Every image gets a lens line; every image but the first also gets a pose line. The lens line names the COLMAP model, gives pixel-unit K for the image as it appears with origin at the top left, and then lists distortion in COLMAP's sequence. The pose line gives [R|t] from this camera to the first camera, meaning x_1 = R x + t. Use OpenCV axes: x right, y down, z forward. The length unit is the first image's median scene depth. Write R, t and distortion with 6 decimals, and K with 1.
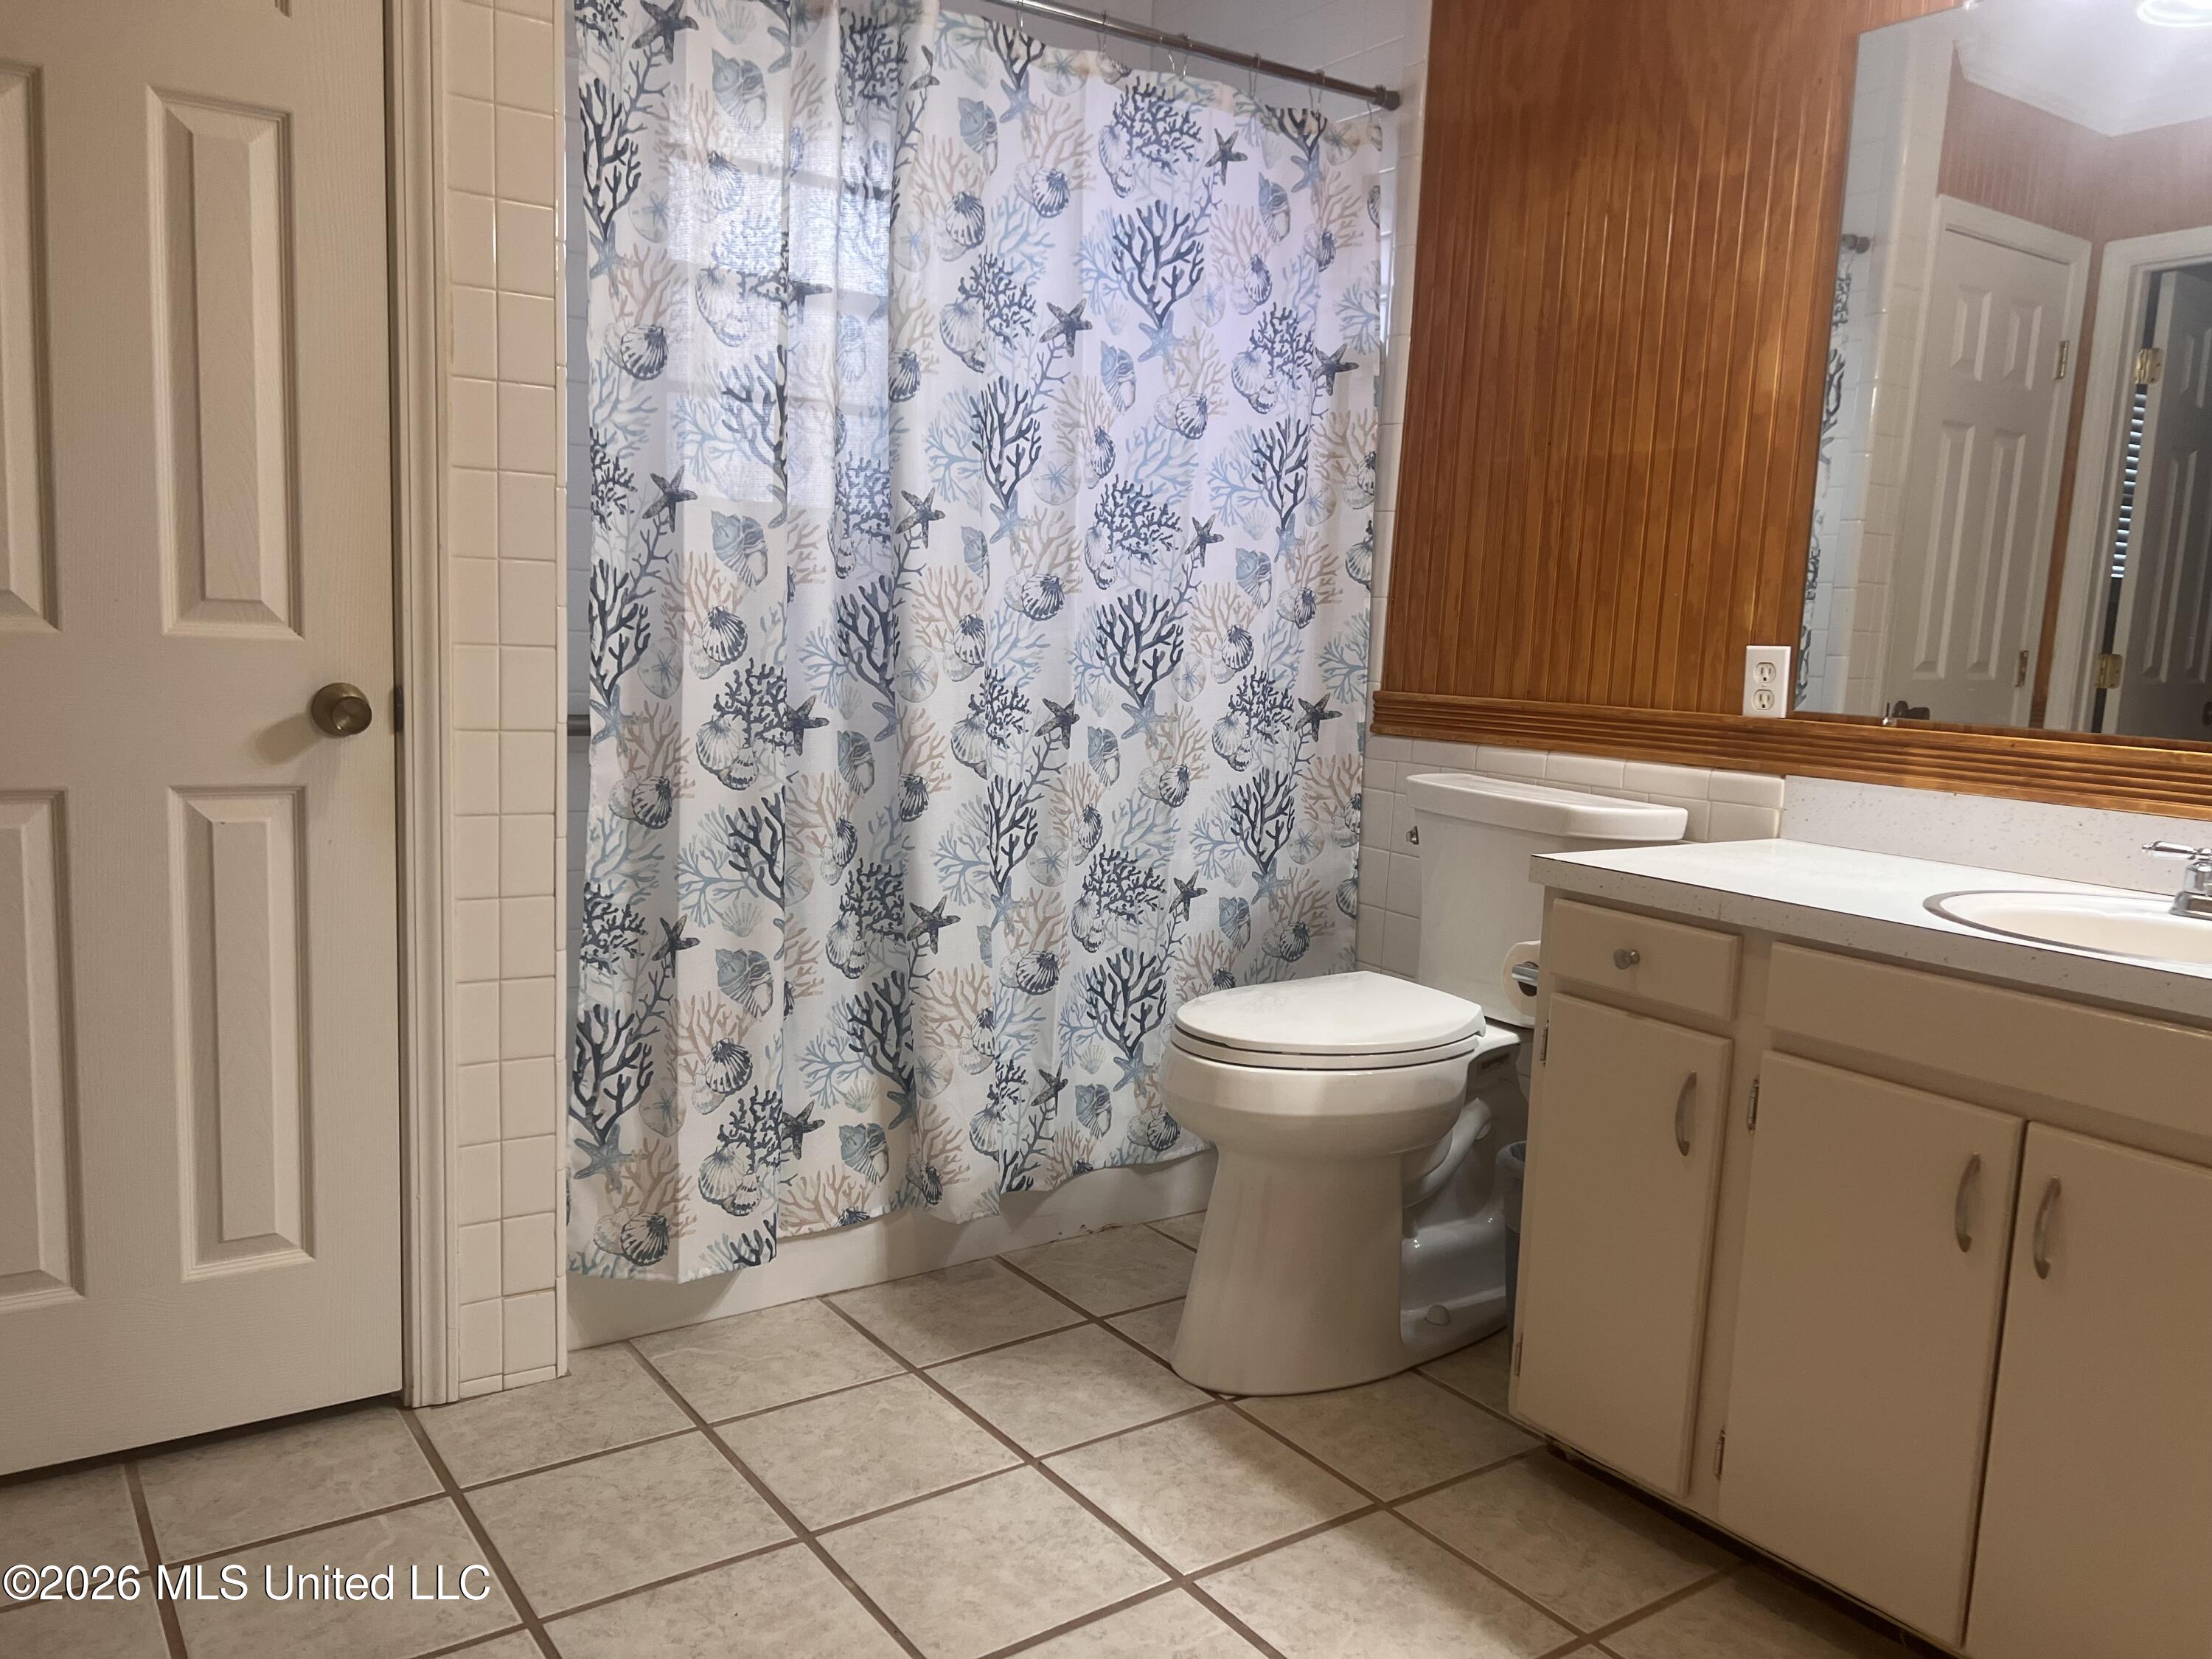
lens RADIAL K [[1680.5, 0, 1112.8], [0, 1680.5, 838.6], [0, 0, 1]] dist [0.061139, -0.044209]
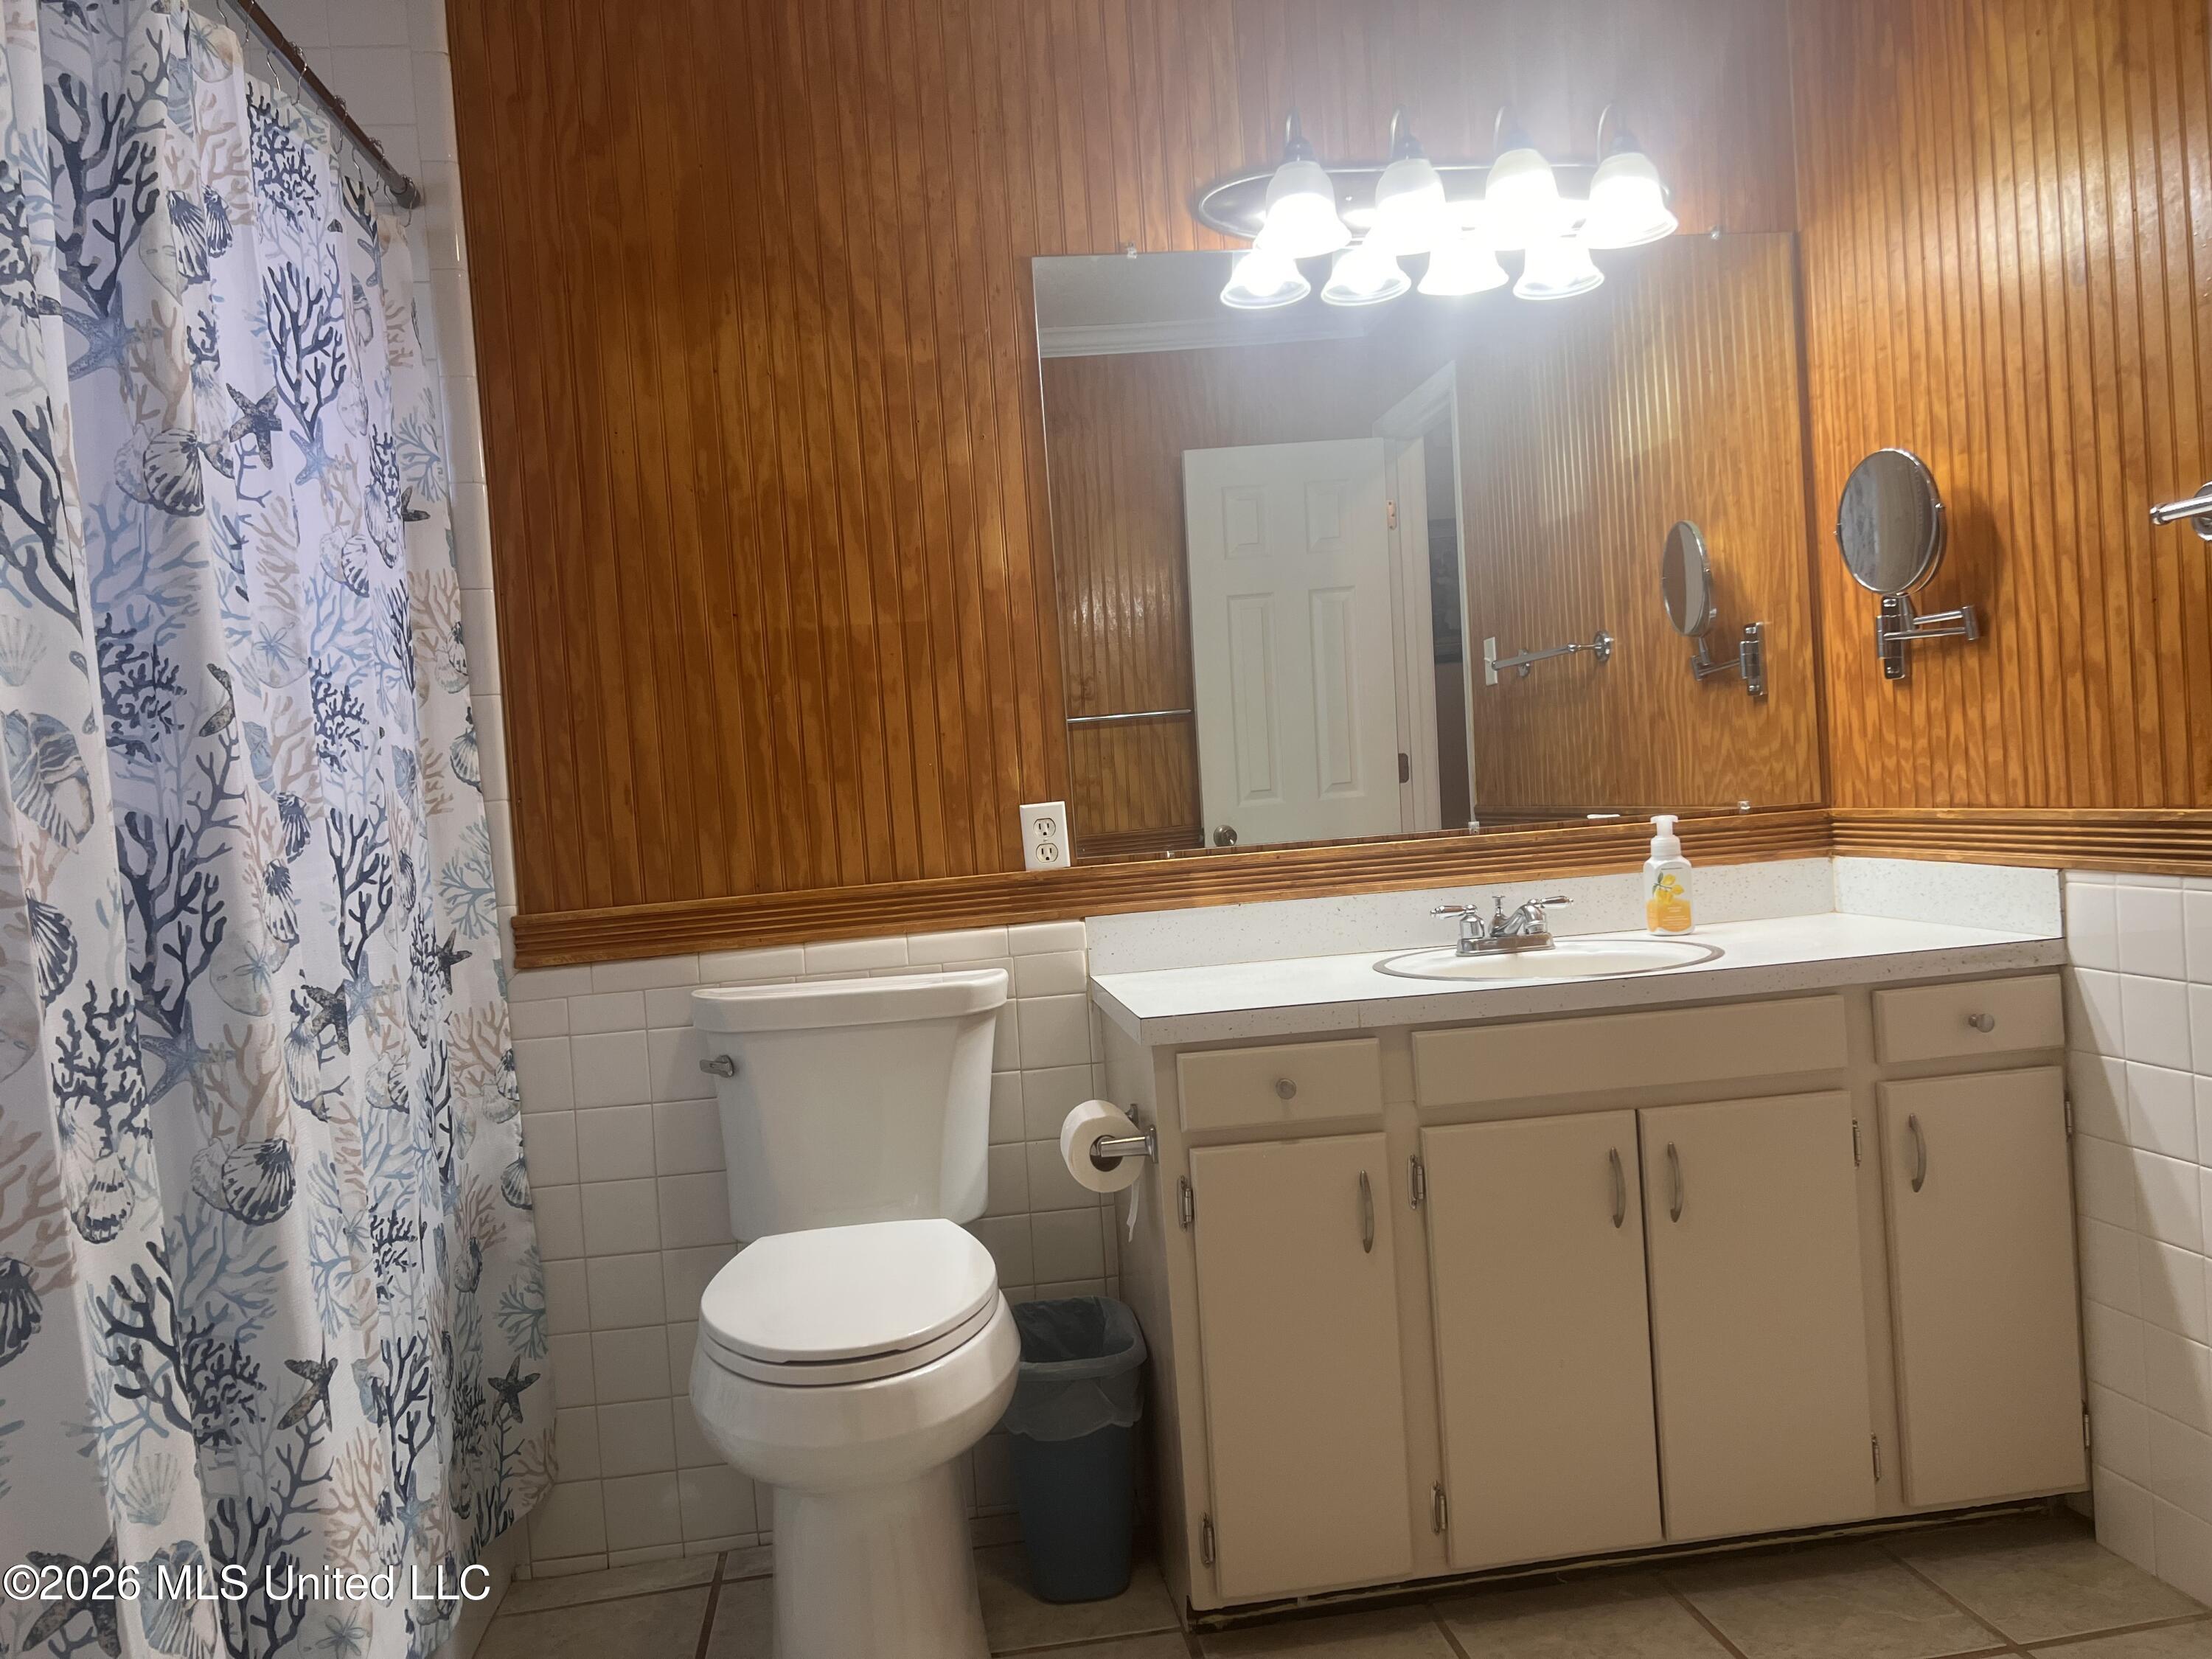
lens RADIAL K [[1680.5, 0, 1122.6], [0, 1680.5, 830.9], [0, 0, 1]] dist [0.061139, -0.044209]
pose [[0.447727, -0.095468, 0.889059, -0.477833], [0.205708, 0.978612, 0.001491, -0.078926], [-0.870187, 0.182219, 0.457789, 0.429709]]
